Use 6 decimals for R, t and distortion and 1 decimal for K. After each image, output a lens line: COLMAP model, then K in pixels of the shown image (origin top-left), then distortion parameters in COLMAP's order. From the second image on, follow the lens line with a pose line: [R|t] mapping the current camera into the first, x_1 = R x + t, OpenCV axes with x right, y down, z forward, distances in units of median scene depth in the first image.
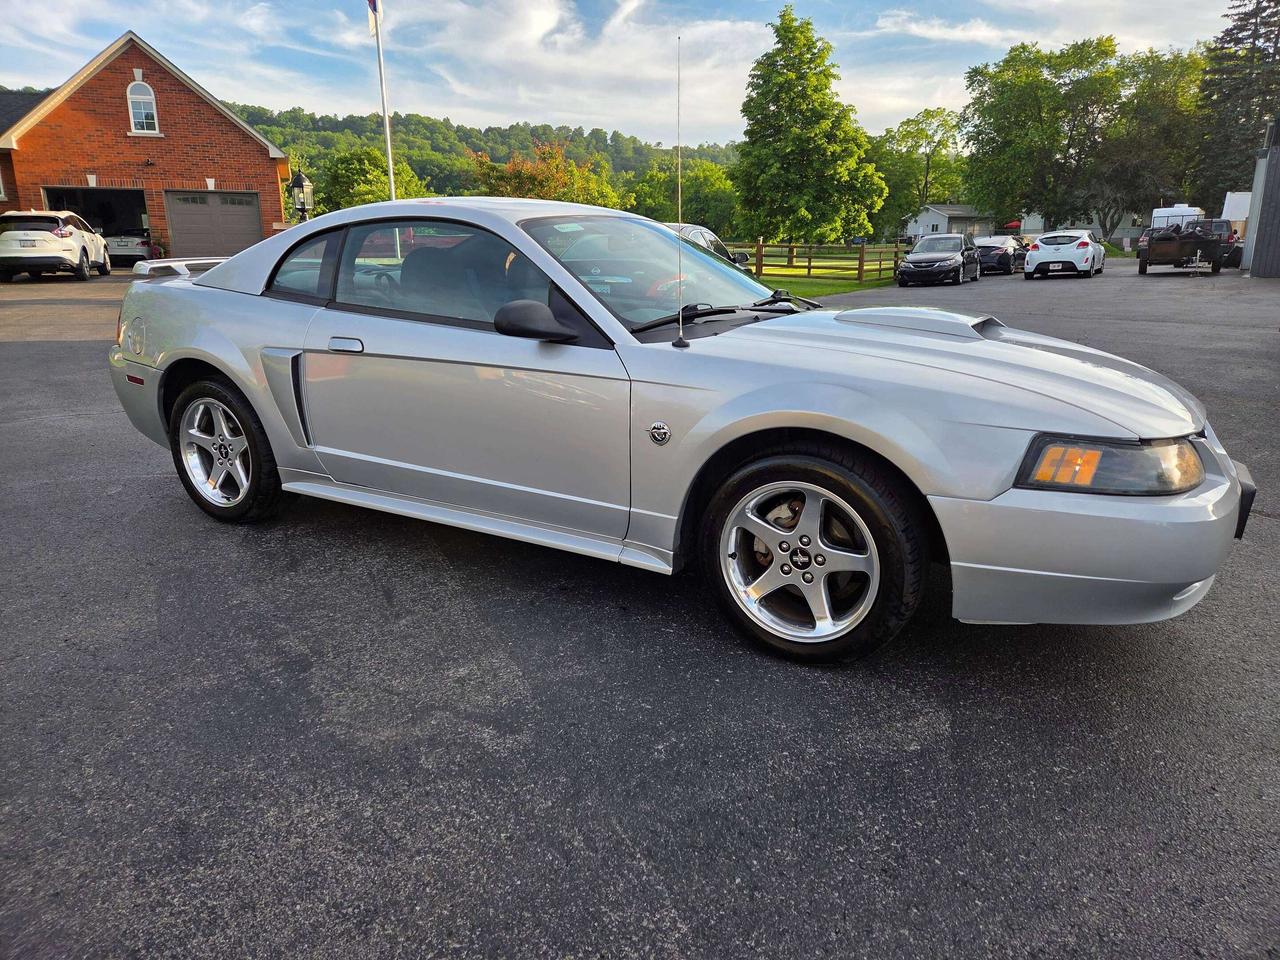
lens RADIAL K [[843.2, 0, 635.2], [0, 843.2, 475.6], [0, 0, 1]] dist [0.071907, -0.059340]
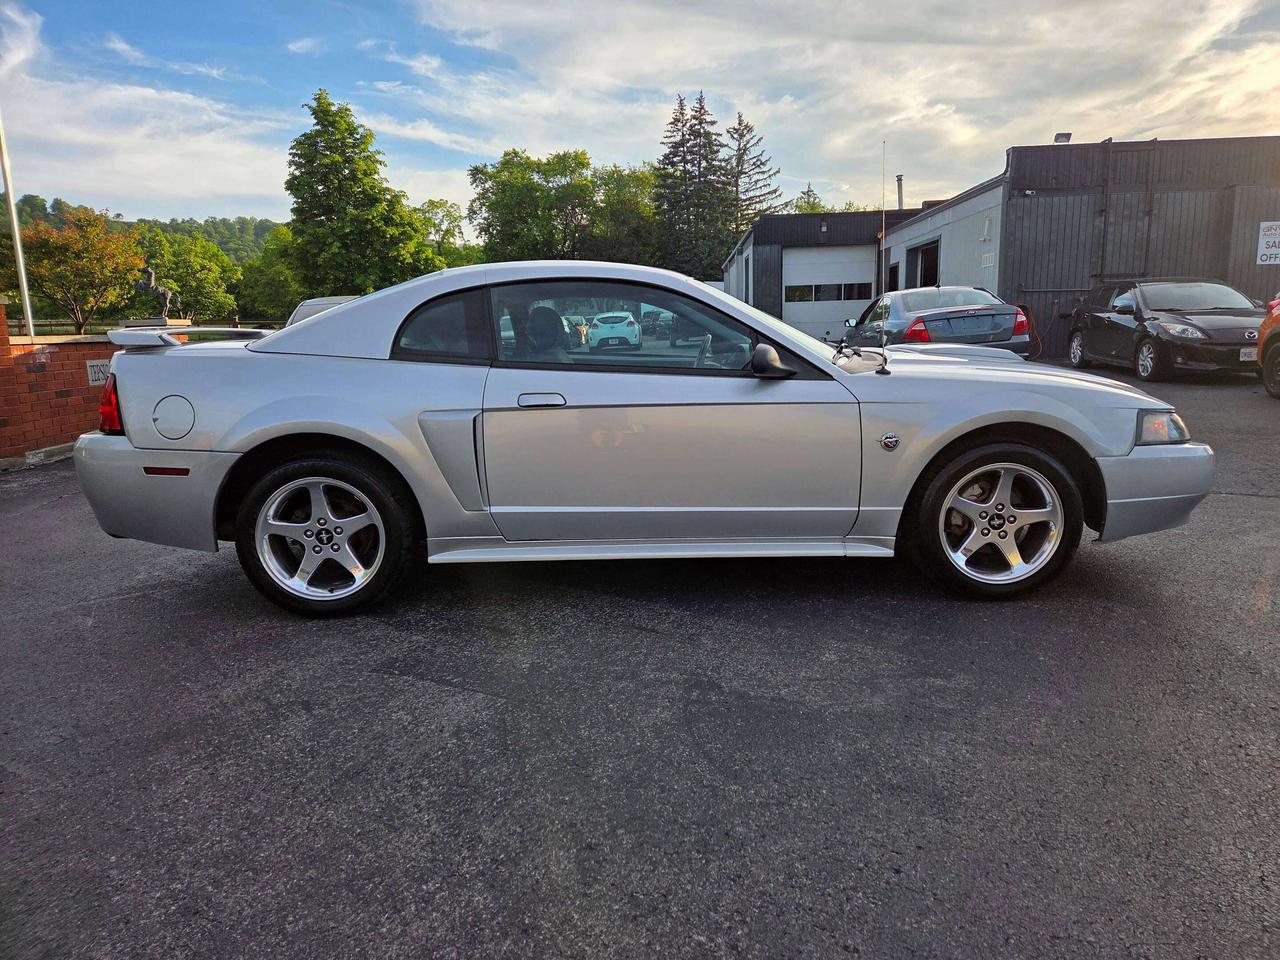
lens RADIAL K [[843.2, 0, 649.9], [0, 843.2, 476.8], [0, 0, 1]] dist [0.071907, -0.059340]
pose [[0.850119, -0.108972, 0.515193, -0.084380], [0.153963, 0.987039, -0.045277, 0.000306], [-0.503581, 0.117812, 0.855878, 0.009142]]
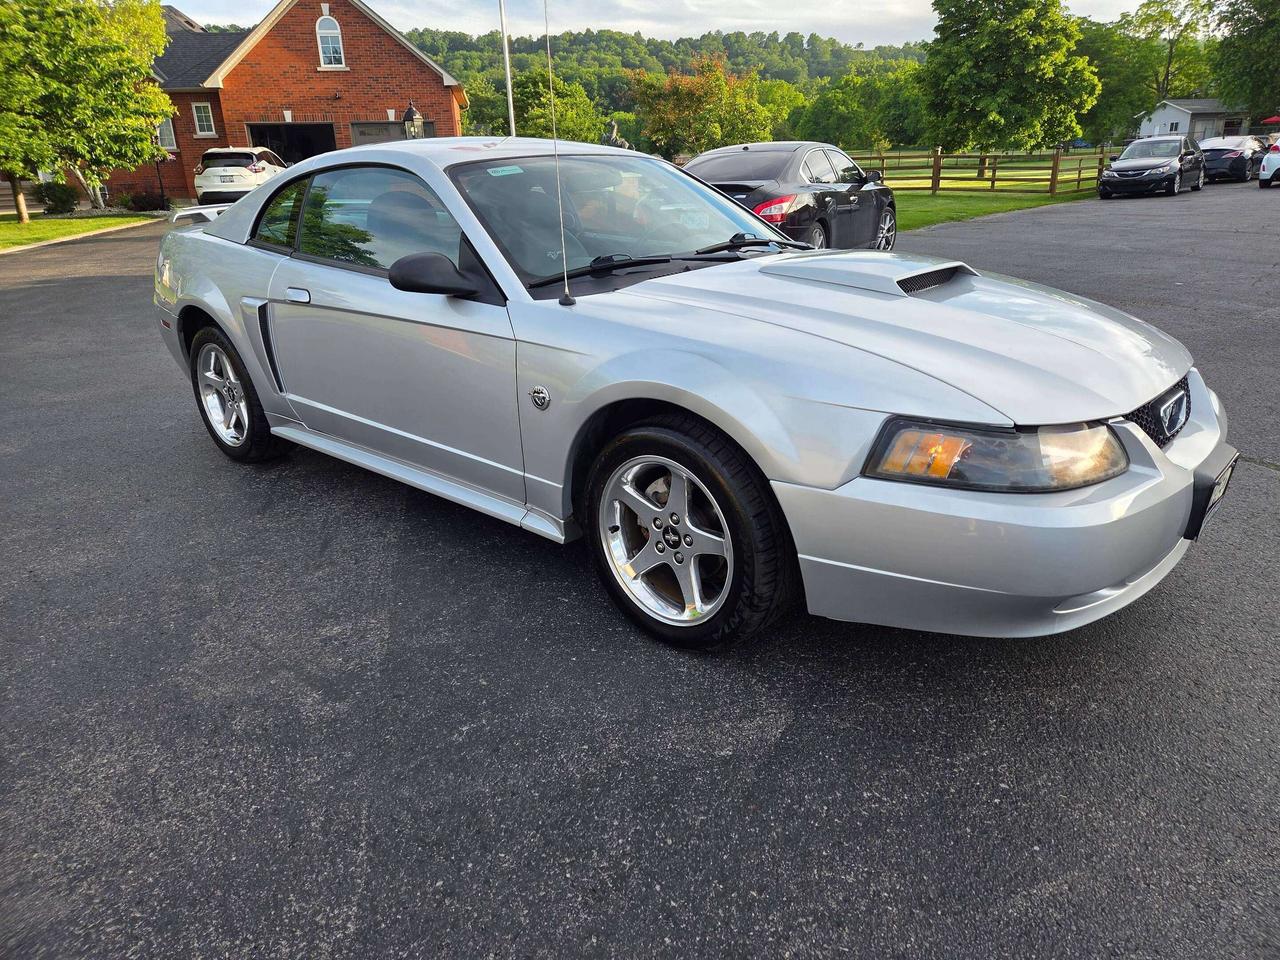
lens RADIAL K [[843.2, 0, 645.8], [0, 843.2, 475.5], [0, 0, 1]] dist [0.071907, -0.059340]
pose [[0.980599, 0.040308, -0.191837, 0.029870], [-0.023343, 0.995678, 0.089888, -0.004587], [0.194631, -0.083666, 0.977302, 0.007795]]
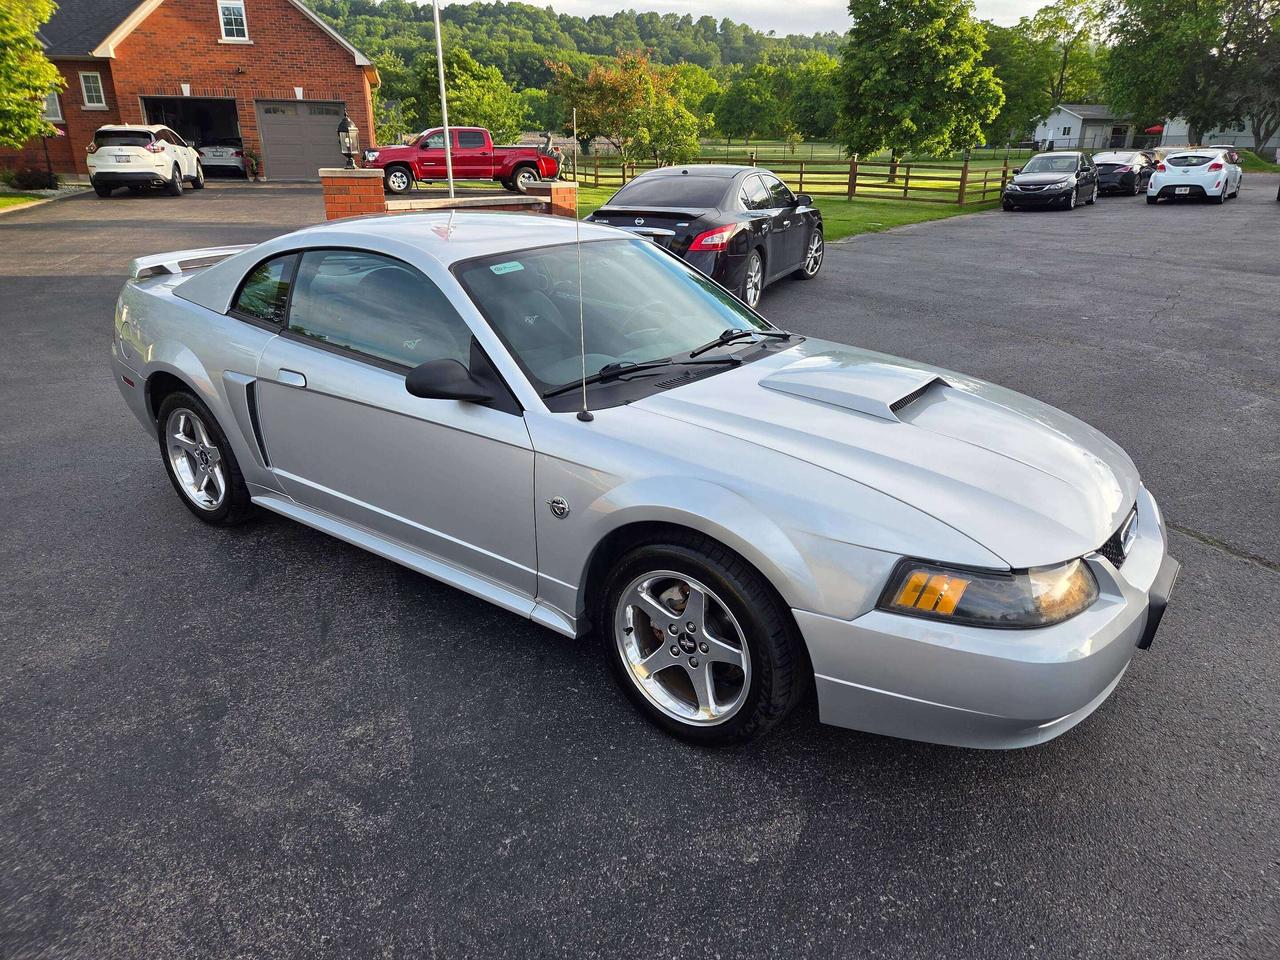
lens RADIAL K [[843.2, 0, 643.9], [0, 843.2, 485.4], [0, 0, 1]] dist [0.071907, -0.059340]
pose [[0.994652, 0.045707, -0.092622, 0.019924], [-0.034957, 0.992804, 0.114533, -0.017541], [0.097190, -0.110683, 0.989092, 0.001813]]
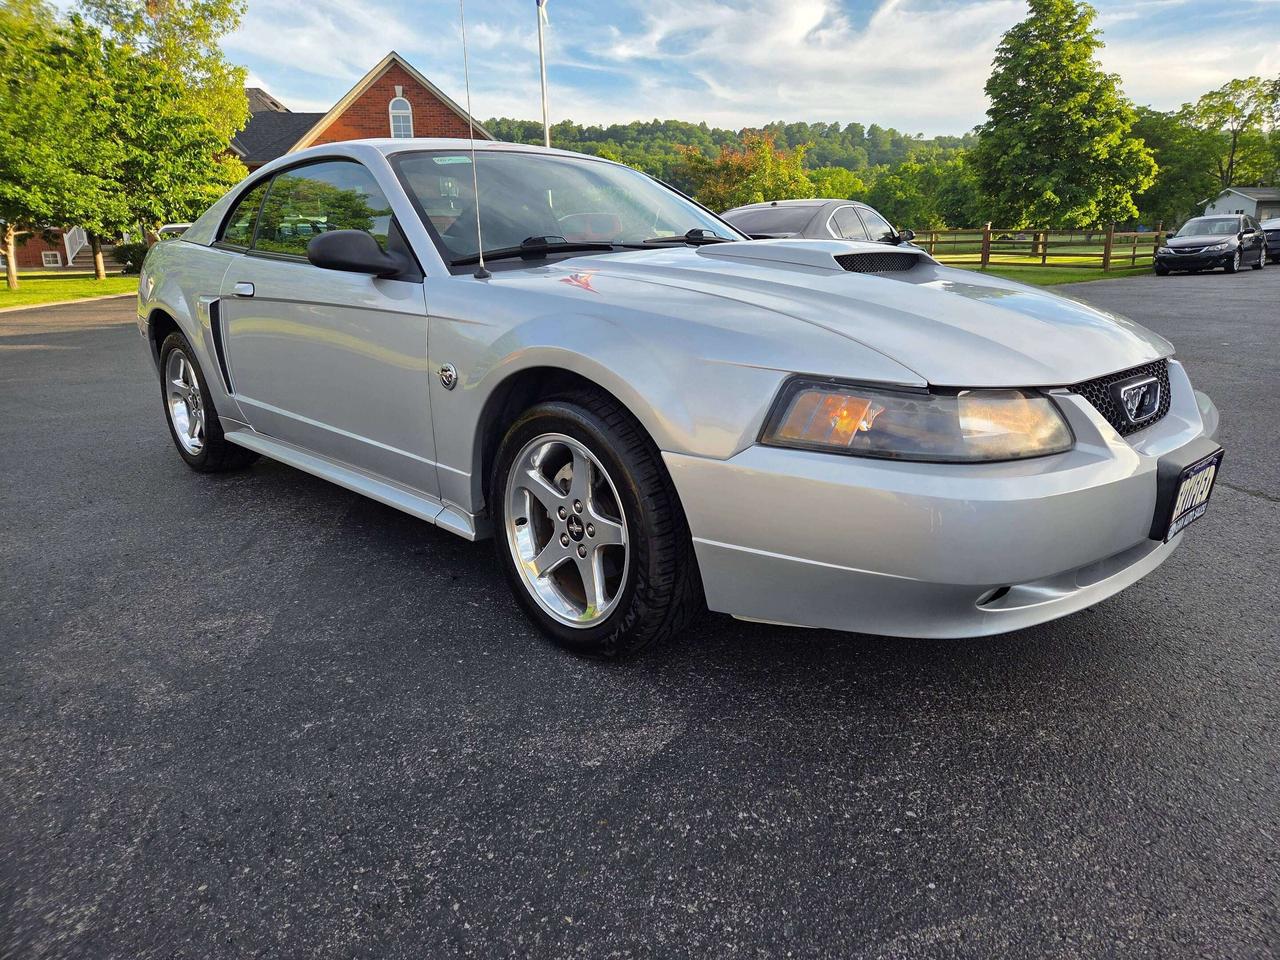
lens RADIAL K [[843.2, 0, 648.7], [0, 843.2, 473.3], [0, 0, 1]] dist [0.071907, -0.059340]
pose [[0.966246, 0.052850, -0.252143, 0.041291], [-0.053132, 0.998571, 0.005695, 0.003093], [0.252083, 0.007894, 0.967673, 0.018047]]
